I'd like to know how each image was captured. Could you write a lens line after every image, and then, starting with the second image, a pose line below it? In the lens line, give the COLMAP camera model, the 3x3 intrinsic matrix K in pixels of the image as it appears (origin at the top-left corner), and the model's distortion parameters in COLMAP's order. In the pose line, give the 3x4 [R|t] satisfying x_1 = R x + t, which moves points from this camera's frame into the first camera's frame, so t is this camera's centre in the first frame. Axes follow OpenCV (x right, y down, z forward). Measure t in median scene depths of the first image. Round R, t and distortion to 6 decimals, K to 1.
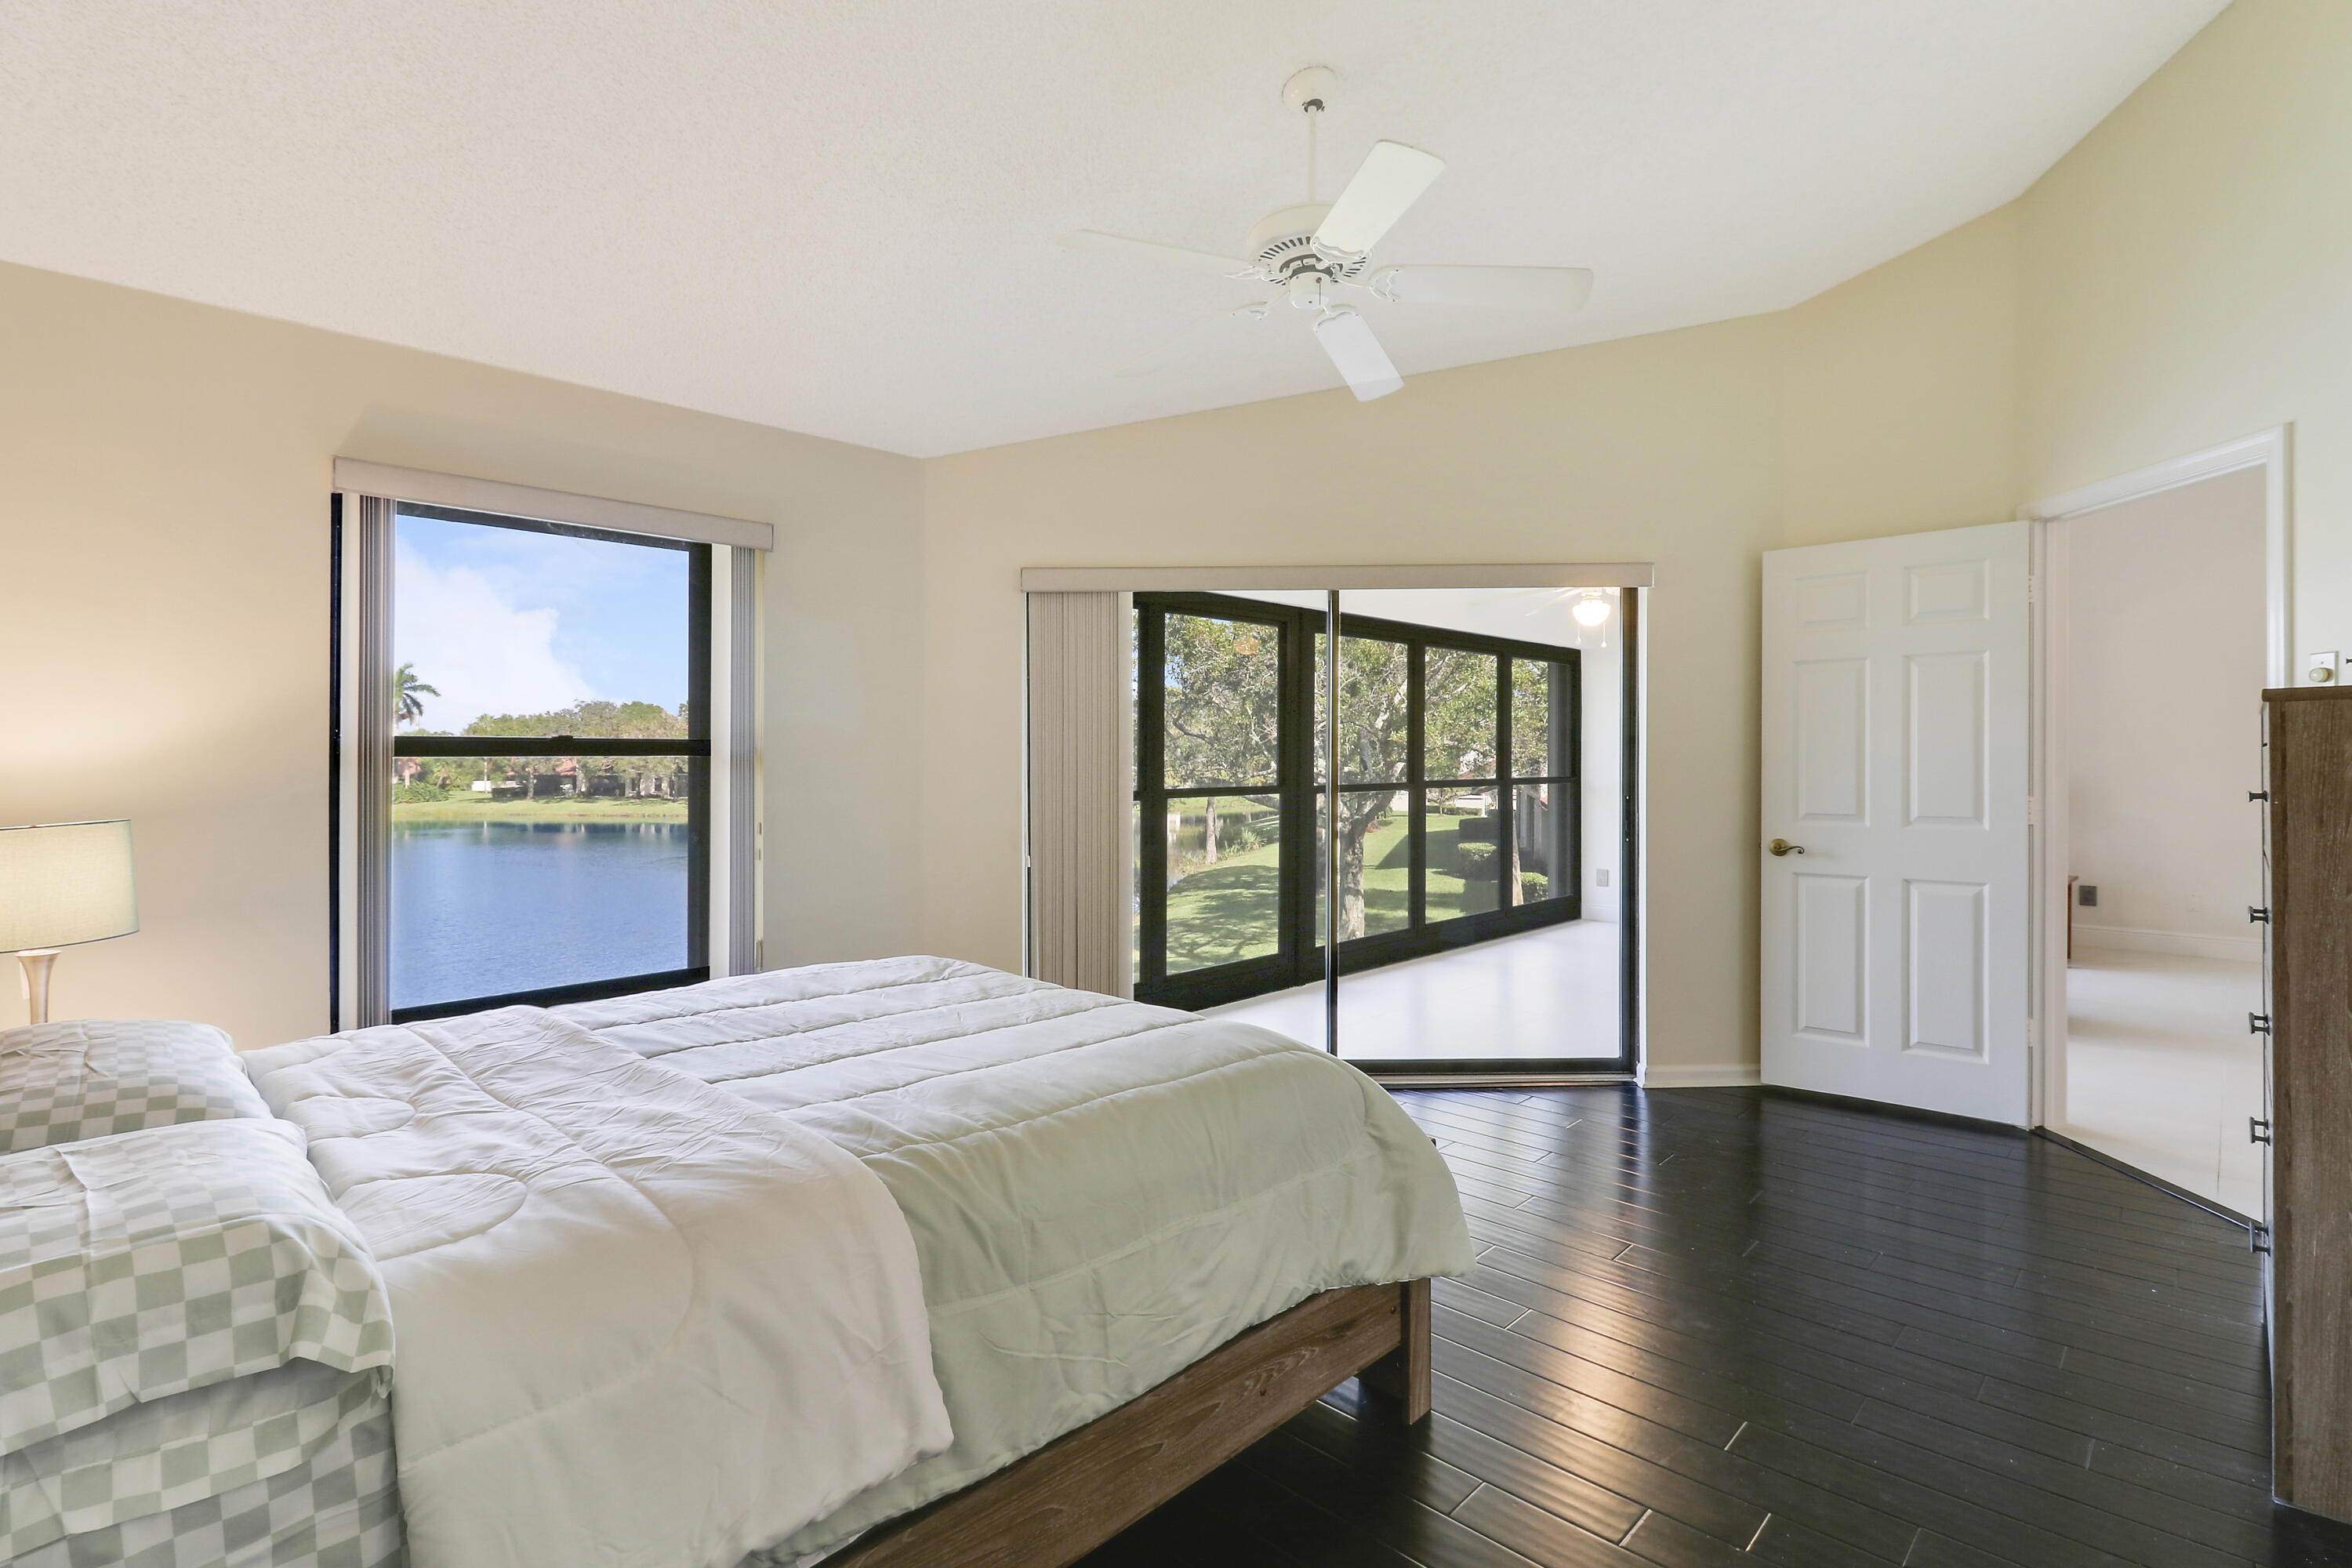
lens RADIAL K [[1086.0, 0, 1167.5], [0, 1086.0, 776.1], [0, 0, 1]] dist [-0.002678, -0.011894]
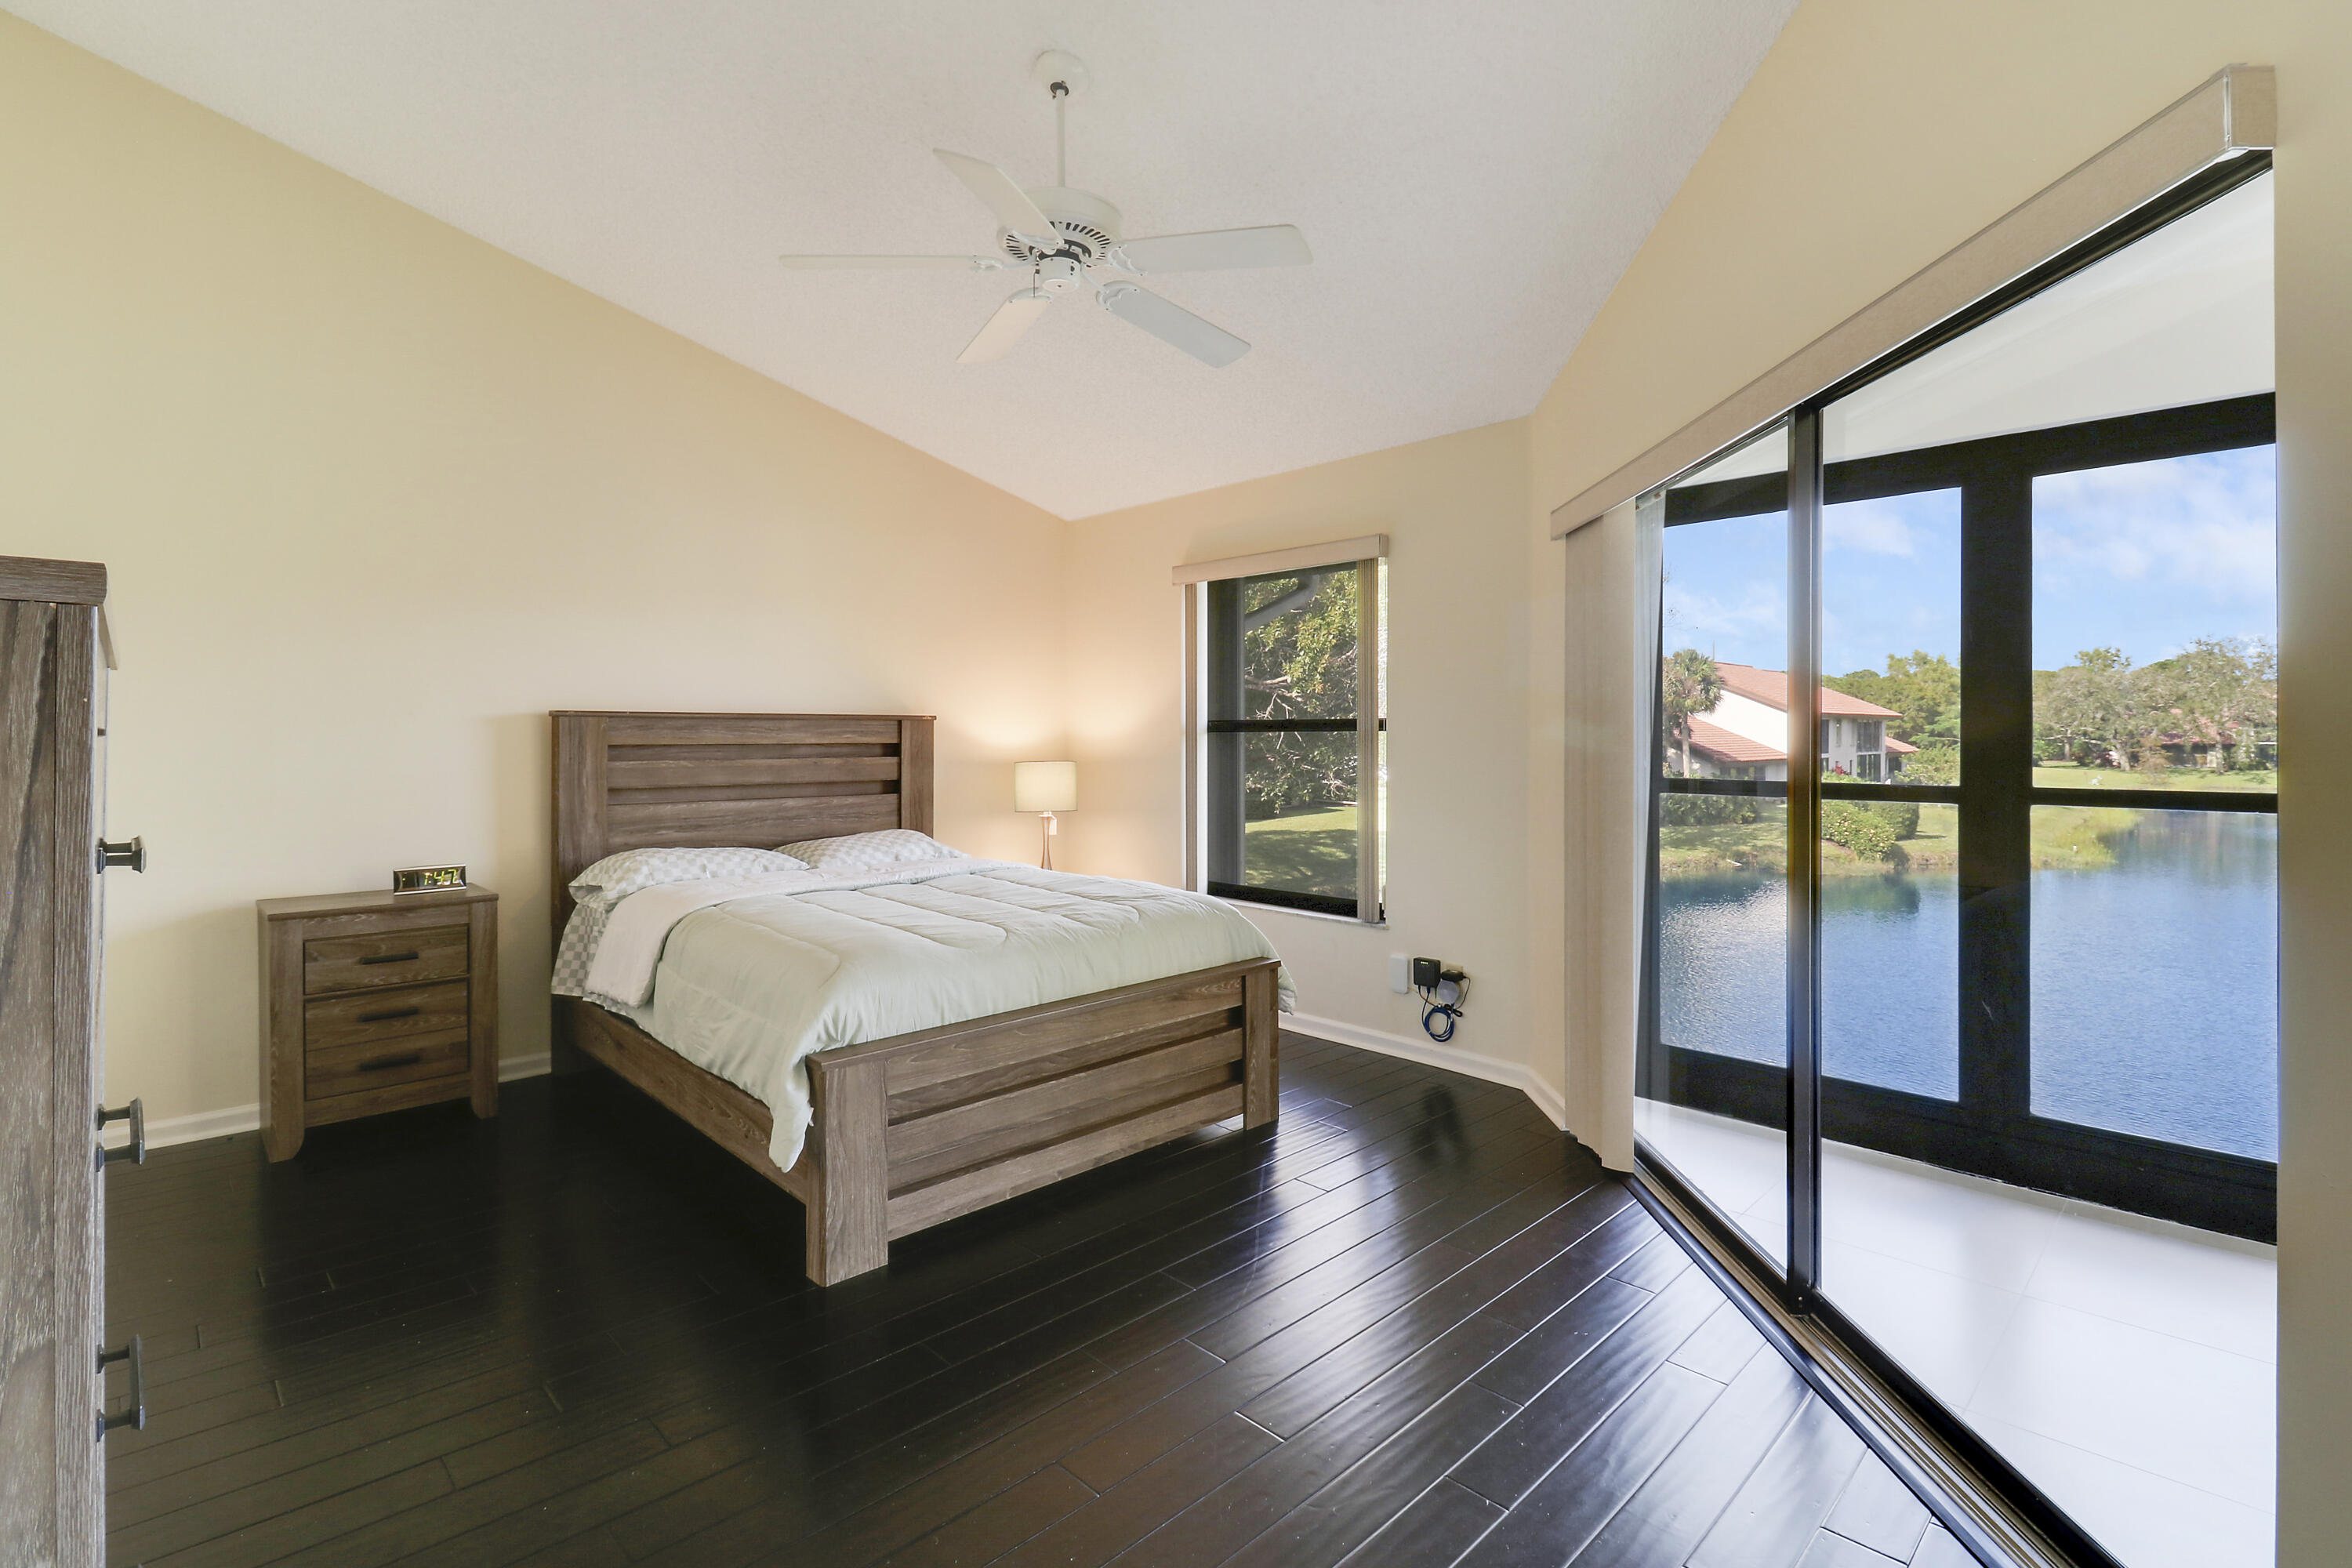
lens RADIAL K [[1086.0, 0, 1190.9], [0, 1086.0, 744.0], [0, 0, 1]] dist [-0.002678, -0.011894]
pose [[-0.015530, 0.014030, -0.999781, 0.544650], [-0.010704, 0.999842, 0.014197, -0.012602], [0.999822, 0.010922, -0.015378, 0.549983]]
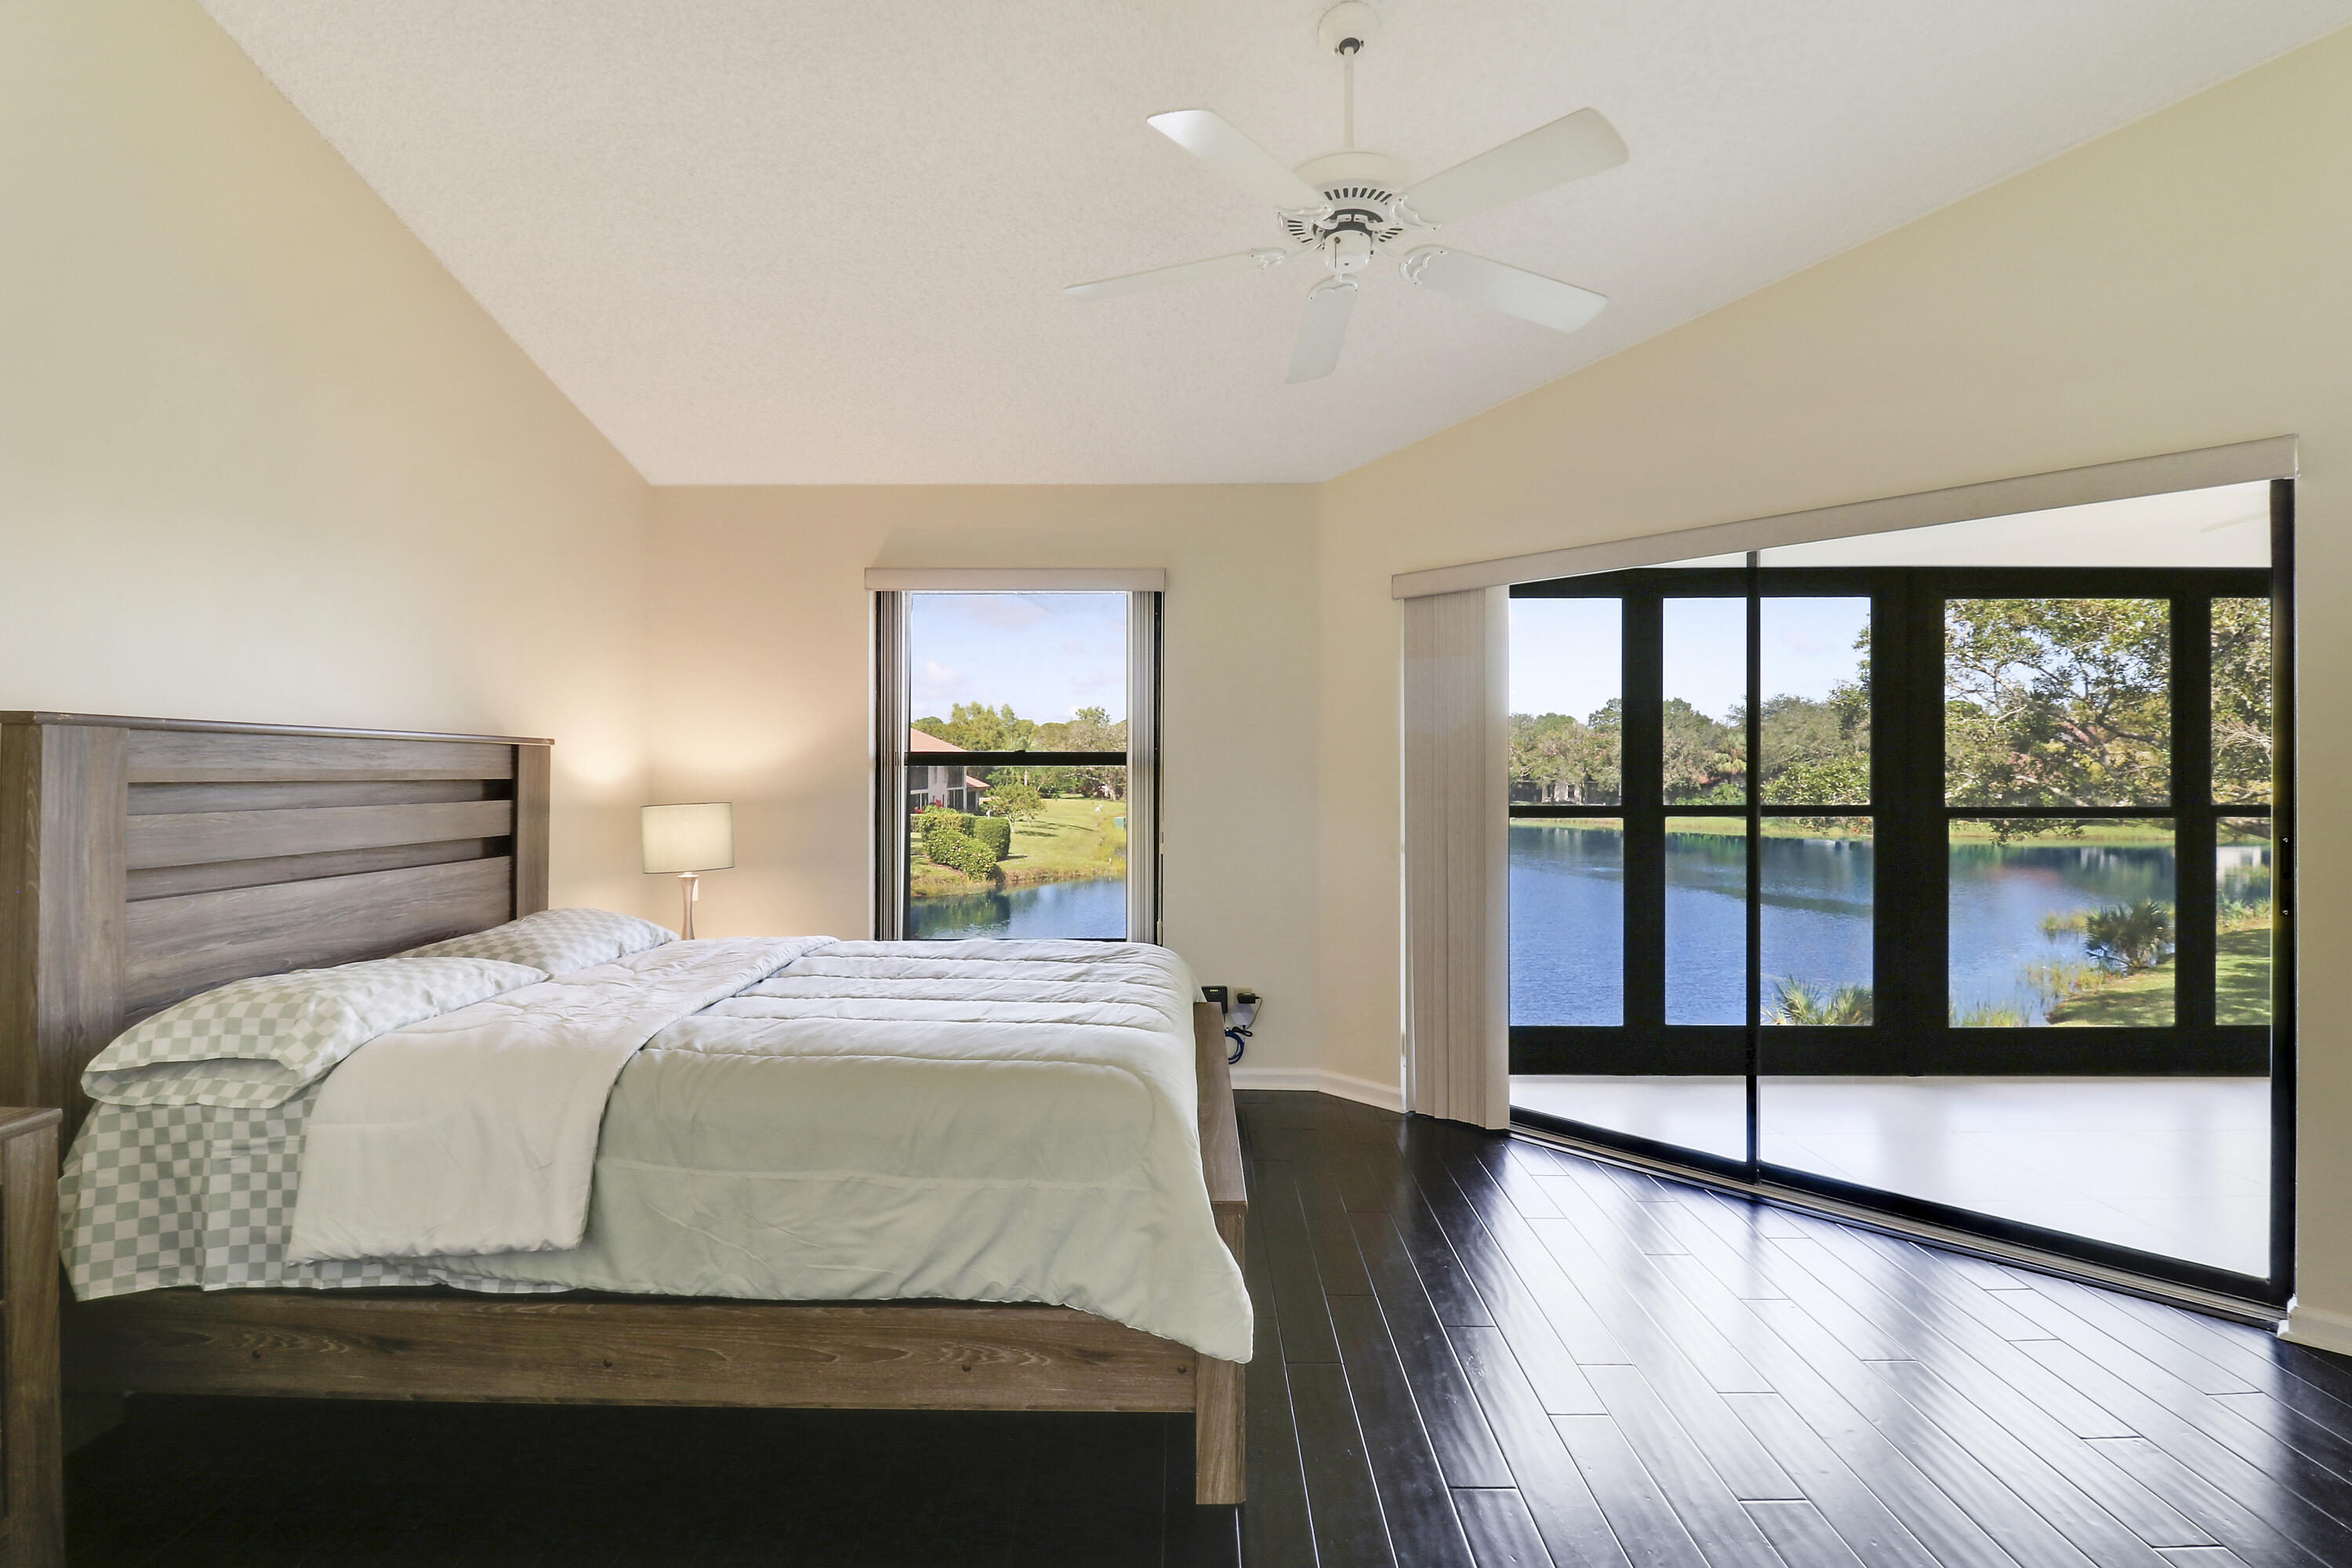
lens RADIAL K [[1086.0, 0, 1182.3], [0, 1086.0, 778.0], [0, 0, 1]] dist [-0.002678, -0.011894]
pose [[0.701739, 0.010343, -0.712359, 0.322125], [-0.014234, 0.999899, 0.000496, -0.004064], [0.712292, 0.009791, 0.701815, 0.130951]]
